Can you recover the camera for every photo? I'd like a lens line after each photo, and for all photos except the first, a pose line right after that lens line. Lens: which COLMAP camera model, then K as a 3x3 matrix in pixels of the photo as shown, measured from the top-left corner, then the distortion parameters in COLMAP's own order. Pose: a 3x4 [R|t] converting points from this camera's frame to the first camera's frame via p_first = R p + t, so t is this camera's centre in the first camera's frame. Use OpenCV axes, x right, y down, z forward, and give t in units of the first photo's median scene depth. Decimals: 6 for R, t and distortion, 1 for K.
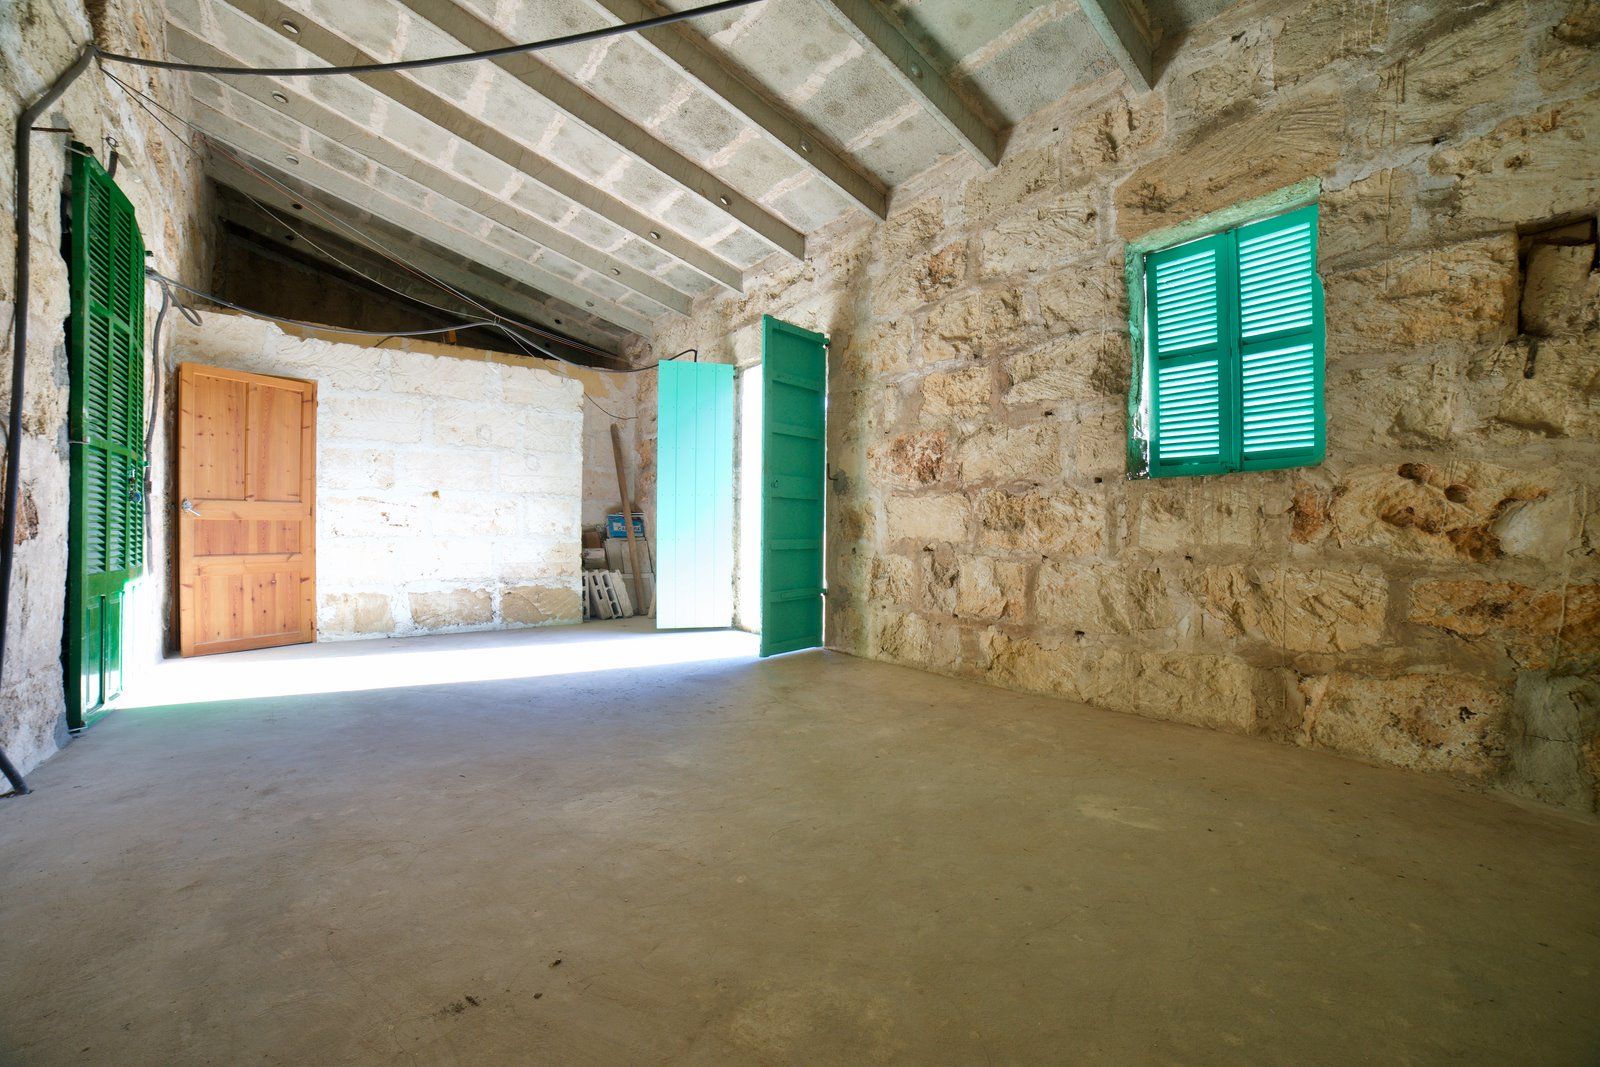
lens RADIAL K [[644.7, 0, 792.8], [0, 644.7, 535.2], [0, 0, 1]] dist [-0.113787, 0.040399]
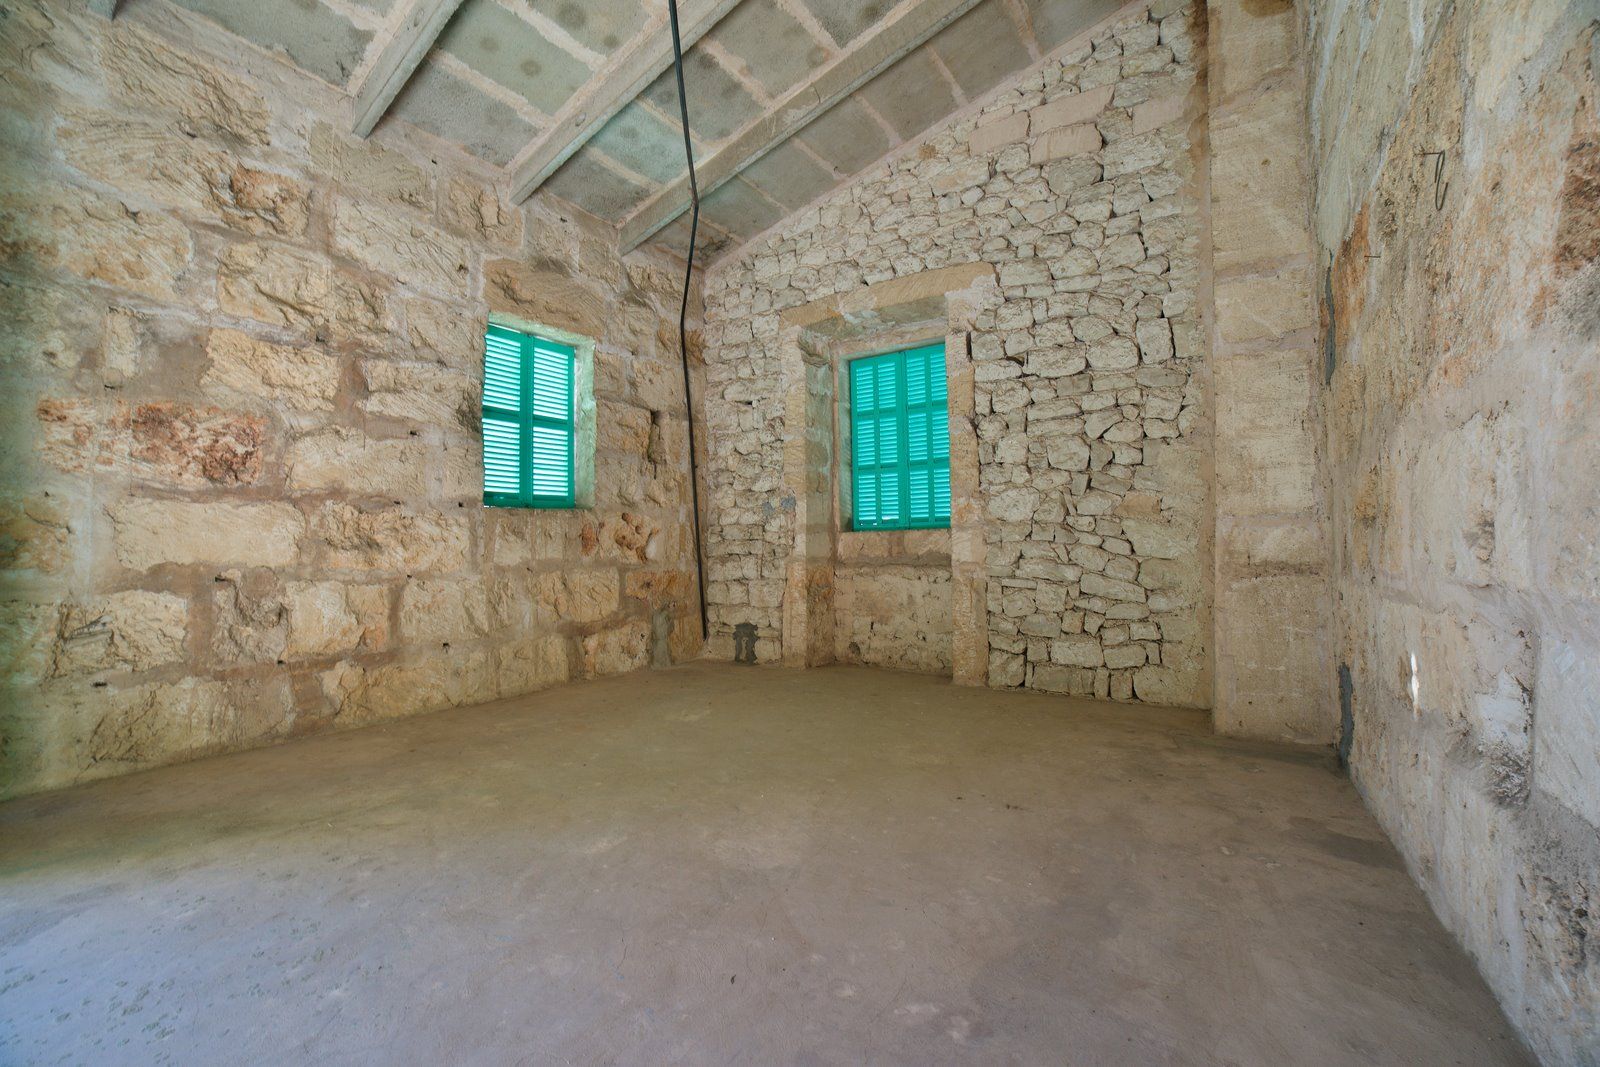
lens RADIAL K [[644.7, 0, 792.8], [0, 644.7, 535.2], [0, 0, 1]] dist [-0.113787, 0.040399]
pose [[-0.296034, 0.016643, 0.955033, -0.742501], [0.013771, 0.999819, -0.013155, -0.009877], [-0.955078, 0.009257, -0.296209, 0.747760]]
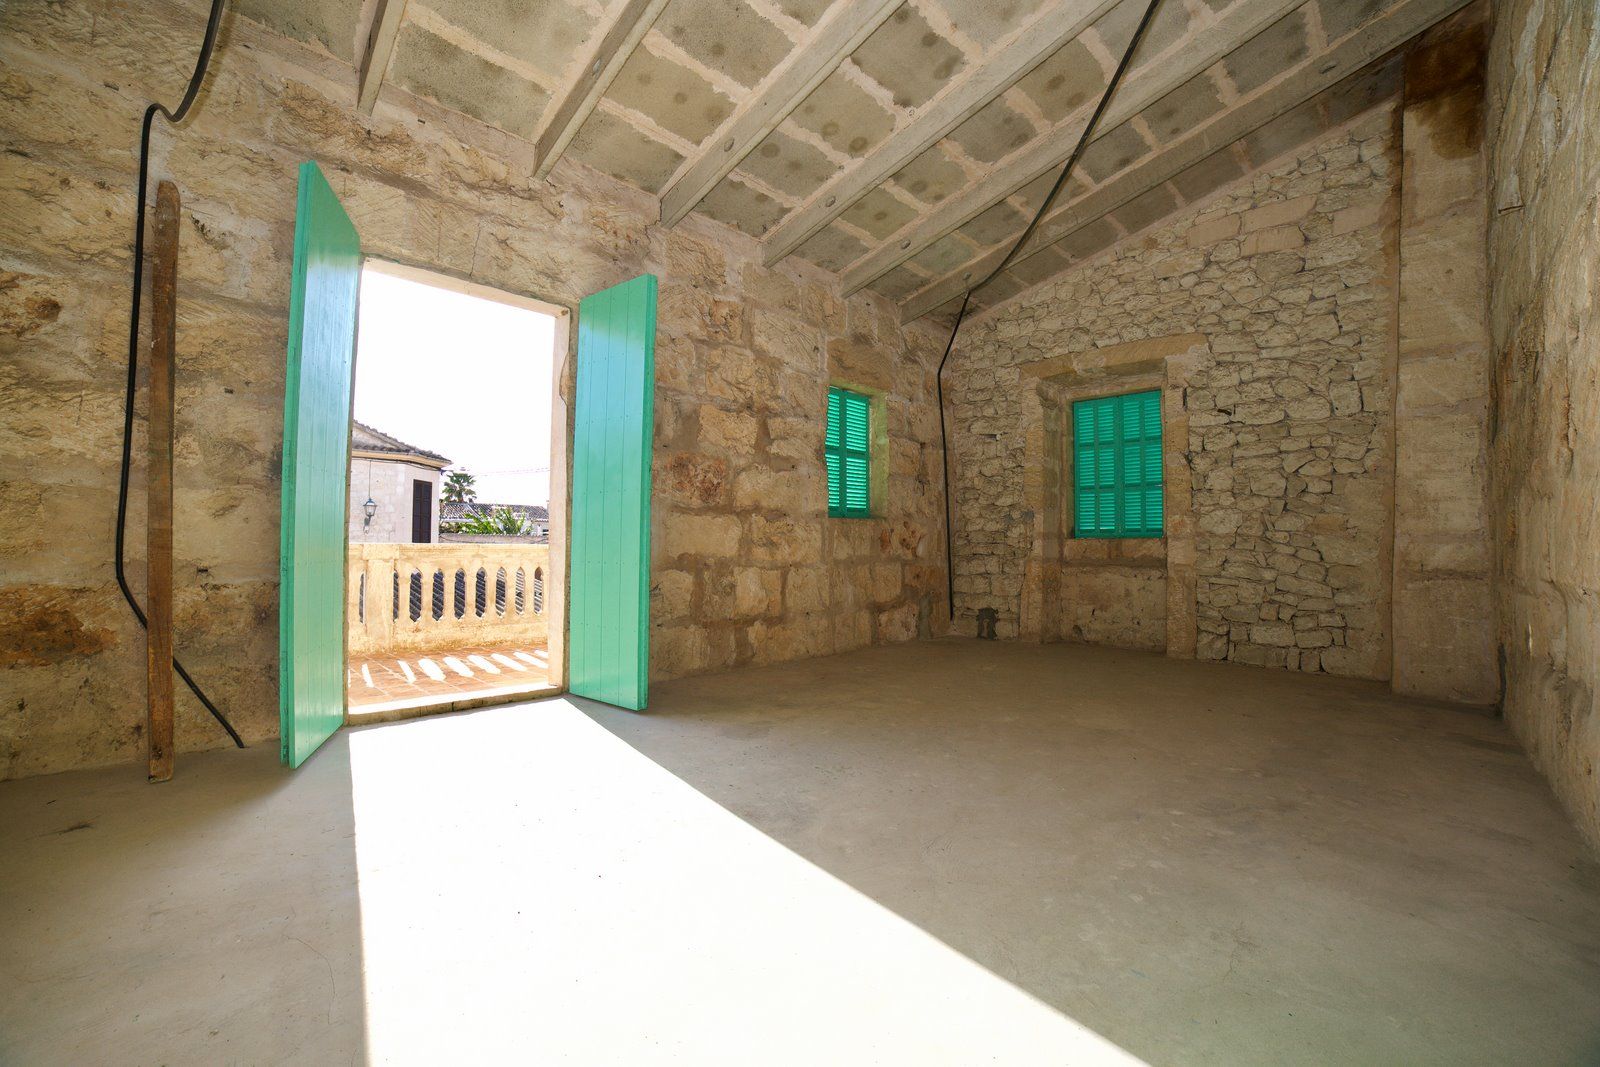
lens RADIAL K [[644.7, 0, 792.8], [0, 644.7, 535.2], [0, 0, 1]] dist [-0.113787, 0.040399]
pose [[-0.106320, 0.010849, 0.994273, -1.121888], [-0.006711, 0.999910, -0.011628, -0.018457], [-0.994309, -0.007909, -0.106237, 1.208838]]
